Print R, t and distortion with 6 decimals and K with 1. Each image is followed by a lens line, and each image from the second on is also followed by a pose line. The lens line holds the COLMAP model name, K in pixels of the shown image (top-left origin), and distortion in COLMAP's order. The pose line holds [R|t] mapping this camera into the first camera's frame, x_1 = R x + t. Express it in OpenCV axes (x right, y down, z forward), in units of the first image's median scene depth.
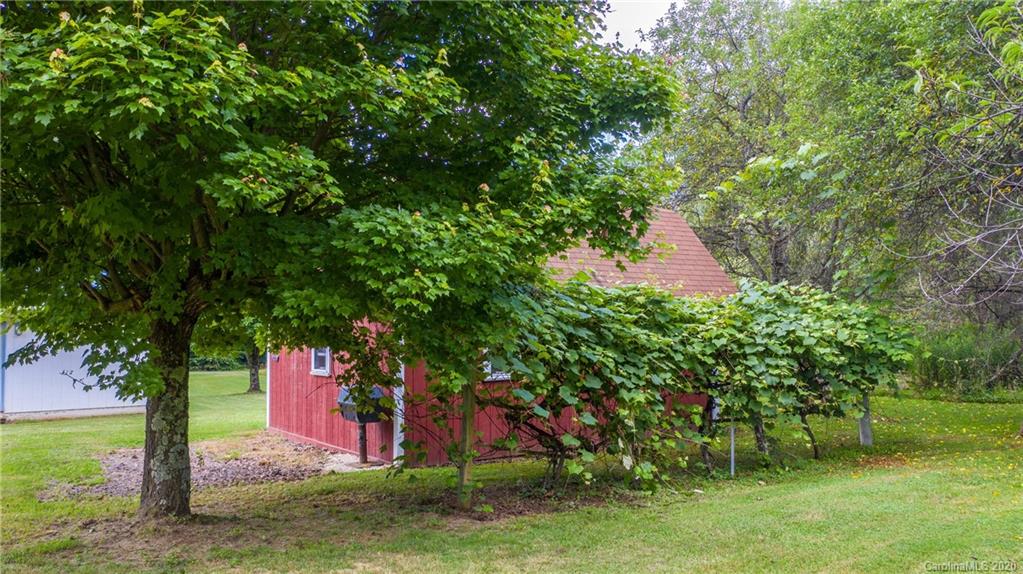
lens RADIAL K [[817.5, 0, 514.1], [0, 817.5, 286.3], [0, 0, 1]] dist [-0.005471, 0.005025]
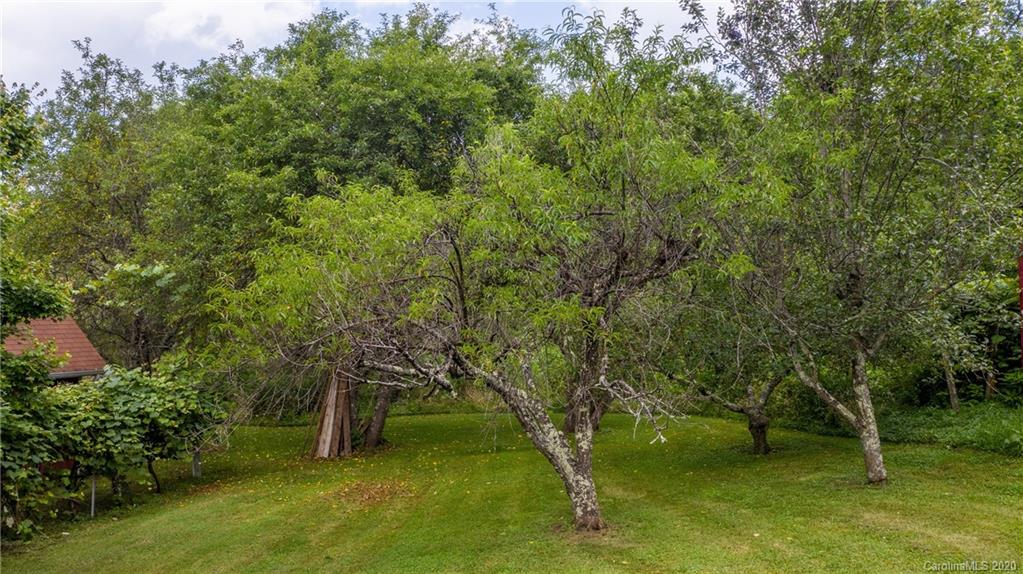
lens RADIAL K [[817.5, 0, 514.1], [0, 817.5, 286.3], [0, 0, 1]] dist [-0.005471, 0.005025]
pose [[0.741758, 0.035372, 0.669734, -0.144156], [-0.035990, 0.999269, -0.012916, -0.168388], [-0.669701, -0.014523, 0.742489, -0.504288]]
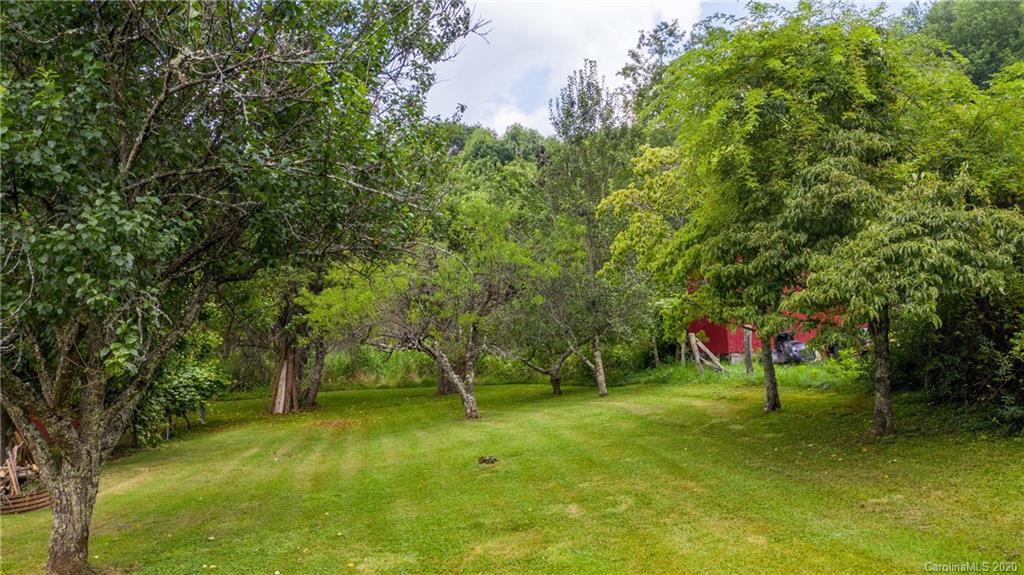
lens RADIAL K [[818.3, 0, 514.6], [0, 818.3, 286.8], [0, 0, 1]] dist [-0.005471, 0.005025]
pose [[0.585724, 0.040994, 0.809474, -1.069917], [-0.039180, 0.998985, -0.022241, -0.190030], [-0.809563, -0.018688, 0.586735, -1.159227]]
